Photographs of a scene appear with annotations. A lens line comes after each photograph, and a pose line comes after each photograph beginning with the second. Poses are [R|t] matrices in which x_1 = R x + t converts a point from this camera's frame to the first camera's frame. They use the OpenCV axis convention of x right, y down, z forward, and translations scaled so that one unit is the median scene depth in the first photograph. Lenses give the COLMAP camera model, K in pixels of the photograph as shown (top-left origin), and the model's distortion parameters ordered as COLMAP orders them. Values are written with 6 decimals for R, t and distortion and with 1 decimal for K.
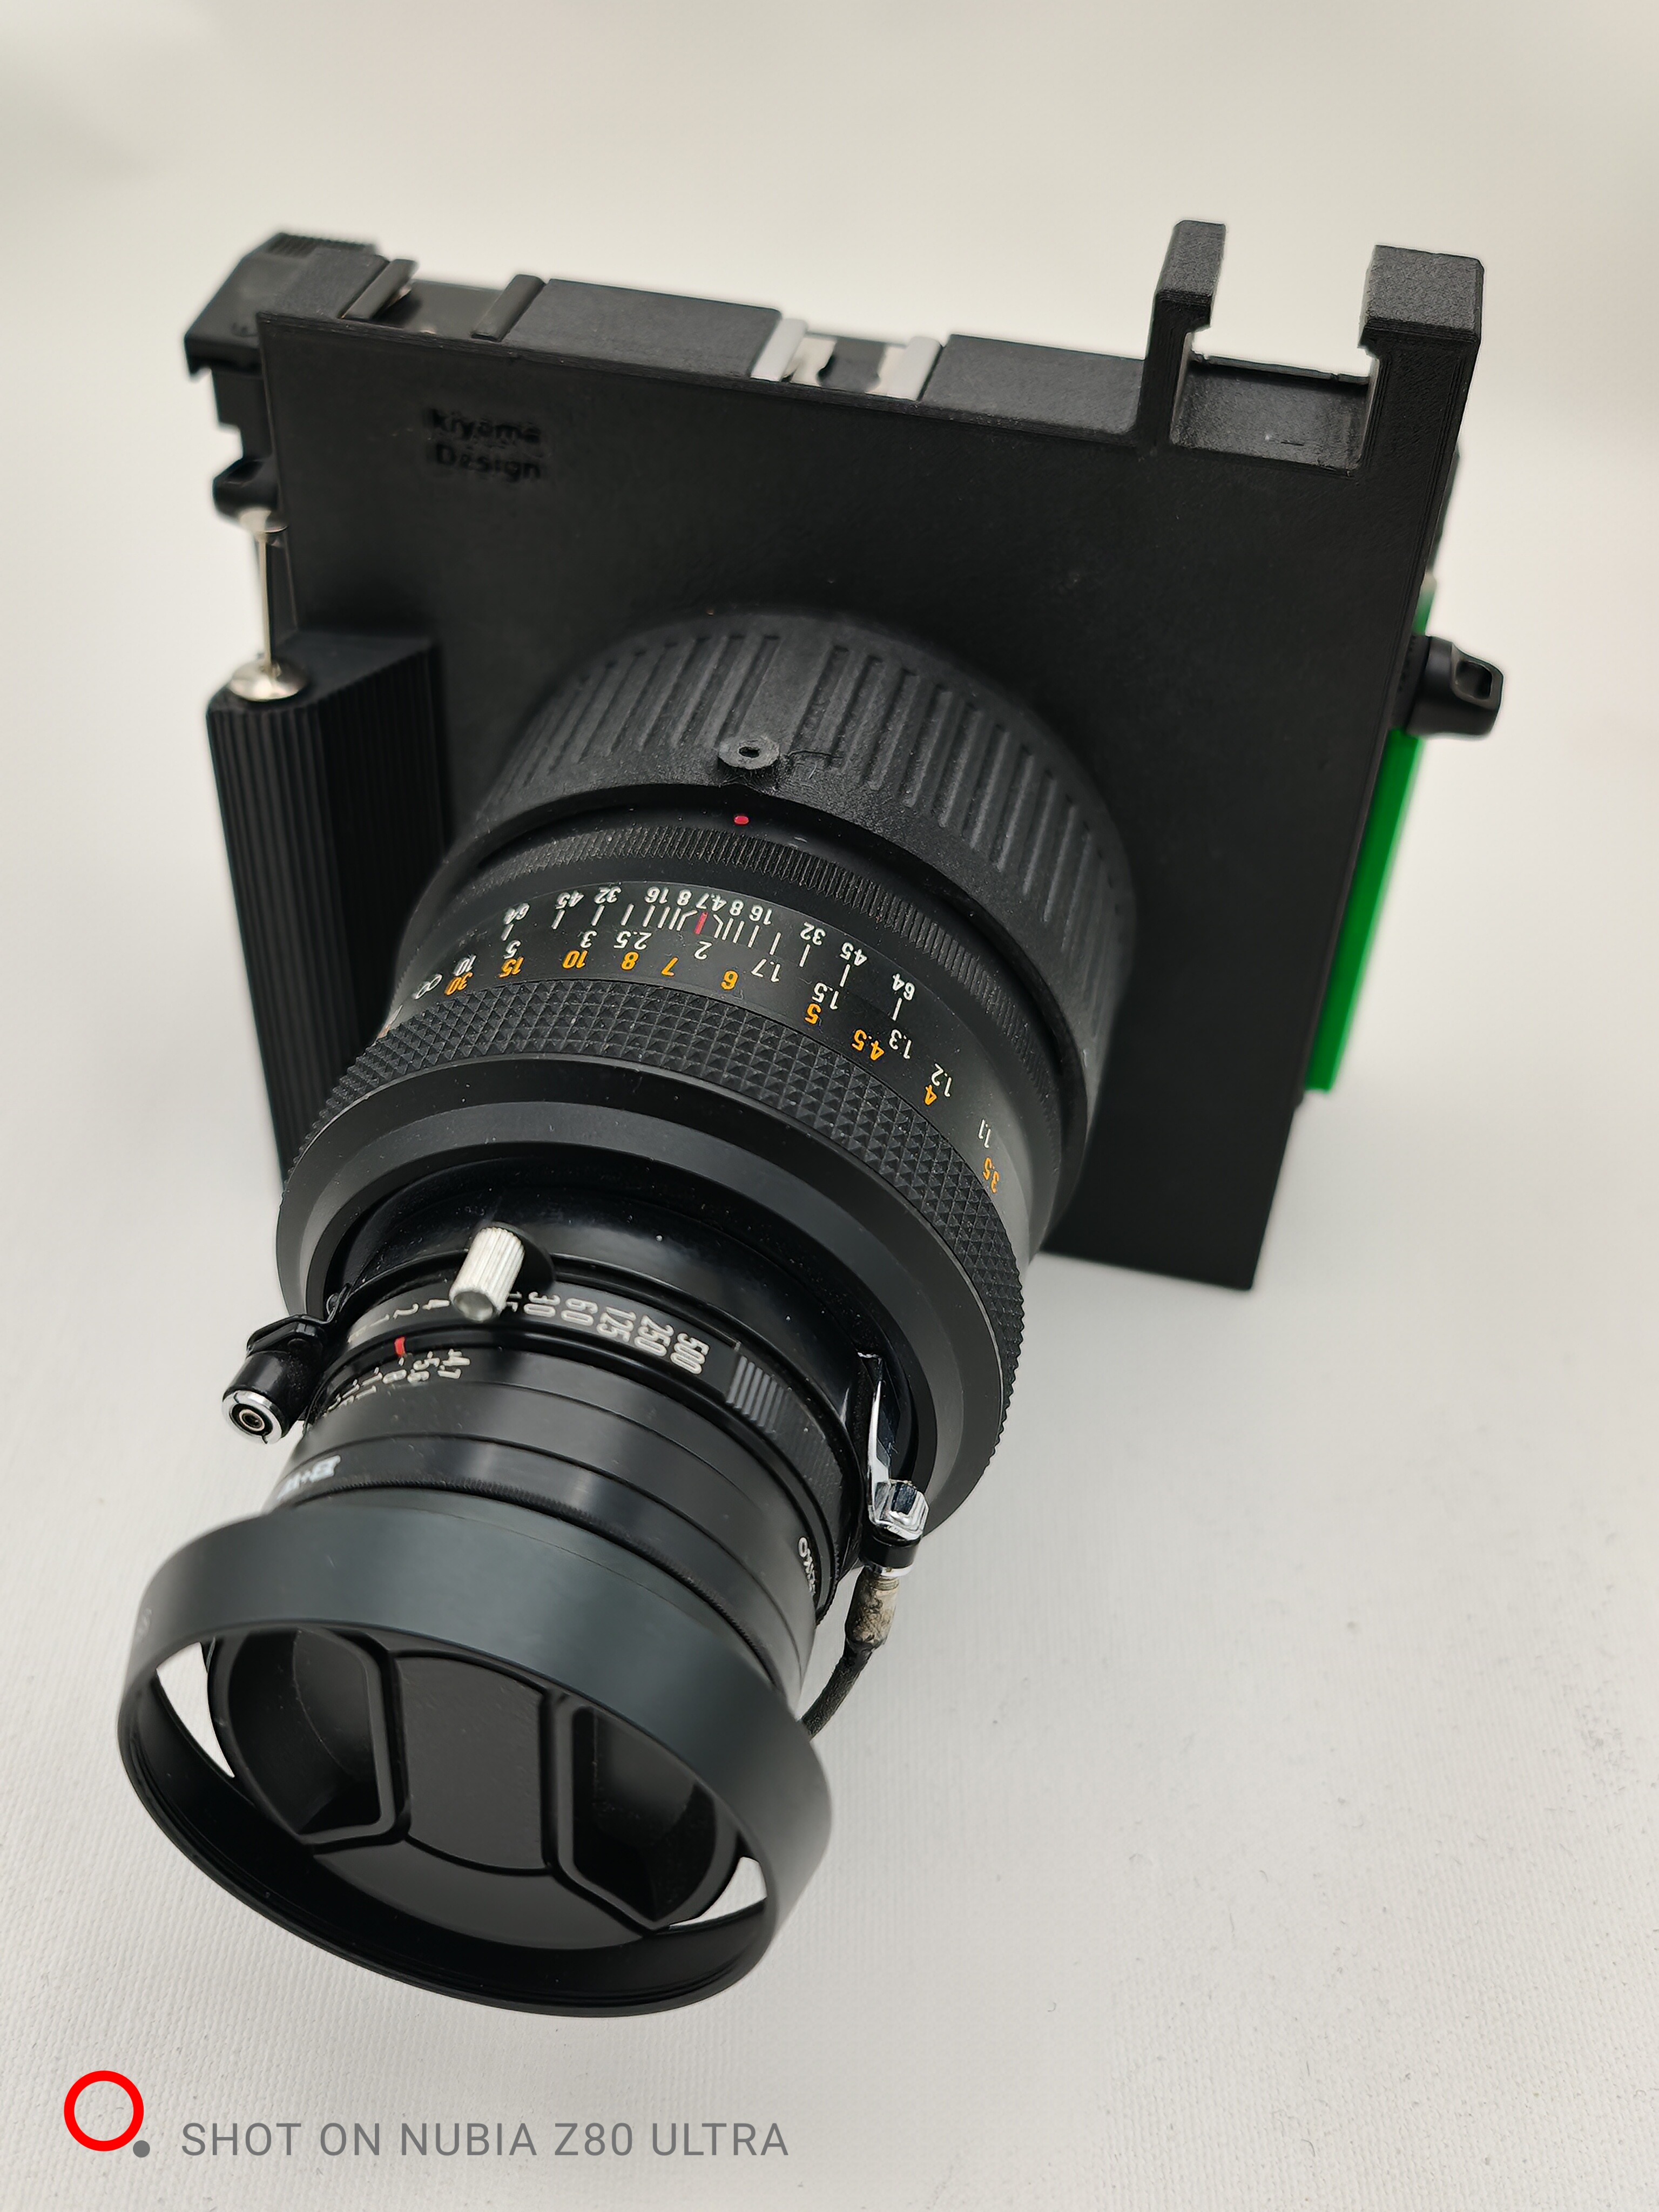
lens RADIAL K [[2352.5, 0, 826.5], [0, 2352.5, 1067.8], [0, 0, 1]] dist [-0.004950, -0.000503]
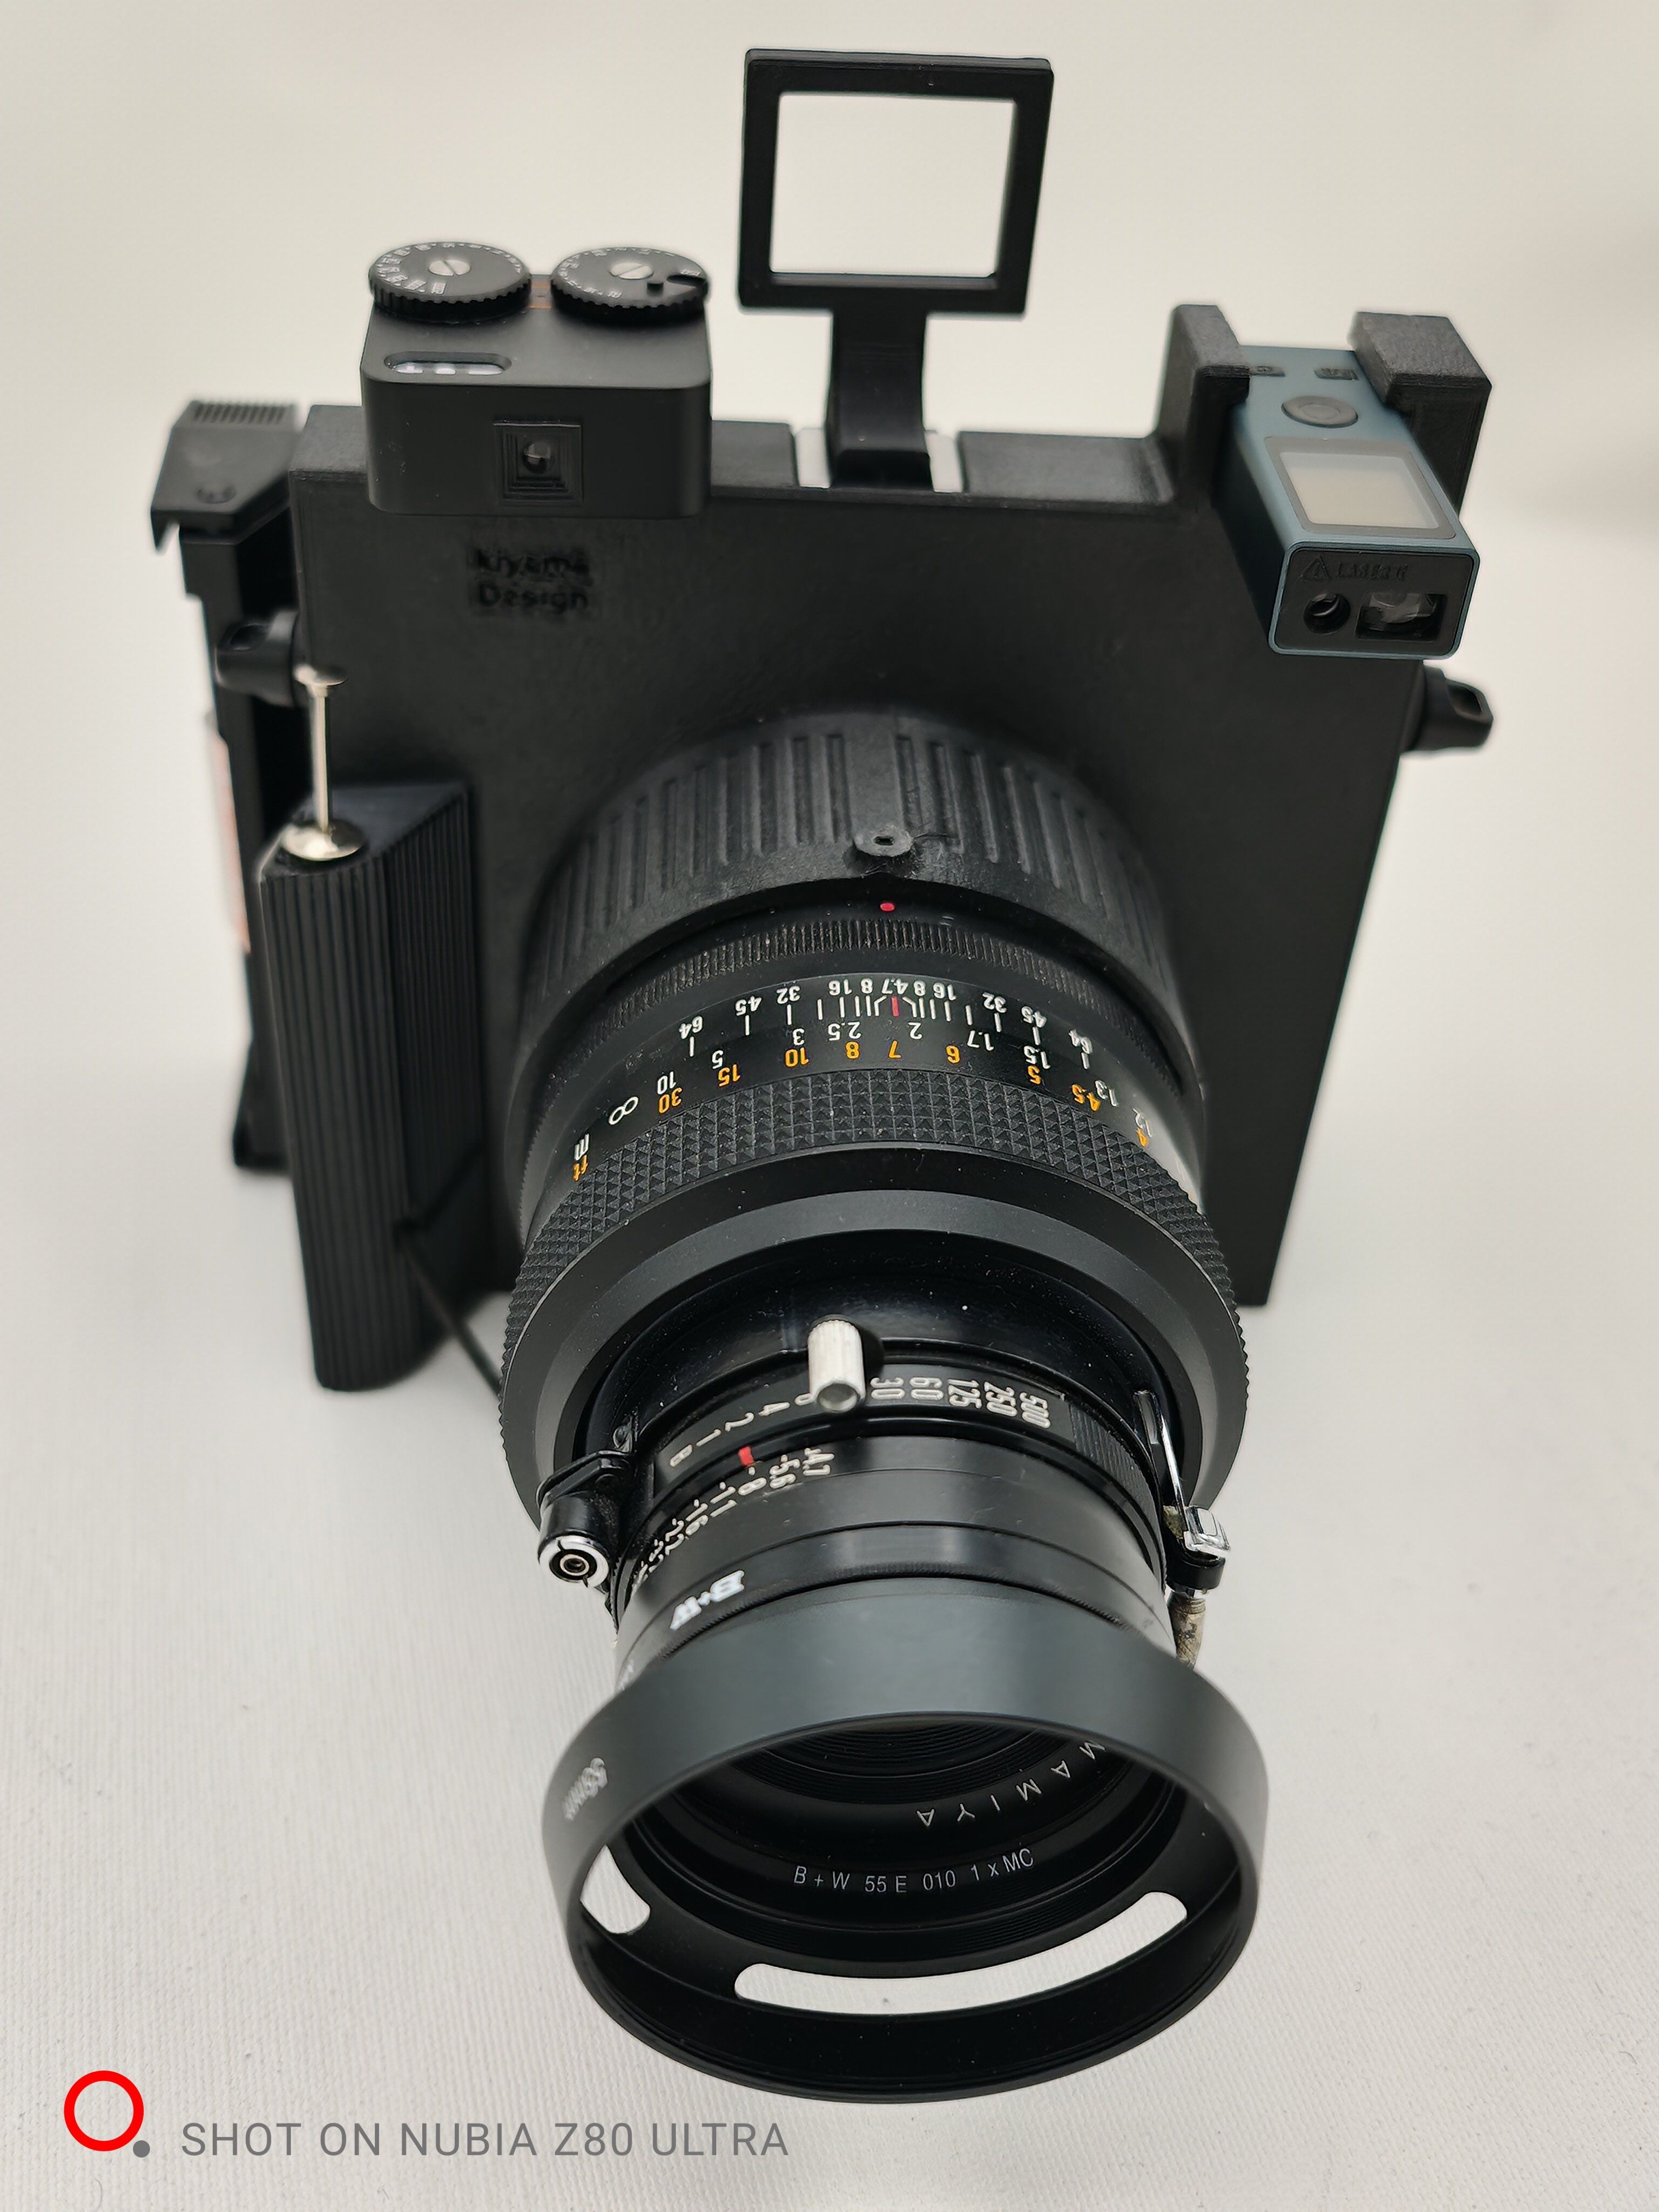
lens RADIAL K [[2328.1, 0, 829.5], [0, 2328.1, 1106.0], [0, 0, 1]] dist [-0.011776, -0.002631]
pose [[0.966180, -0.149141, 0.210362, -0.289346], [0.157854, 0.987142, -0.025156, 0.001916], [-0.203906, 0.057512, 0.977300, 0.018313]]
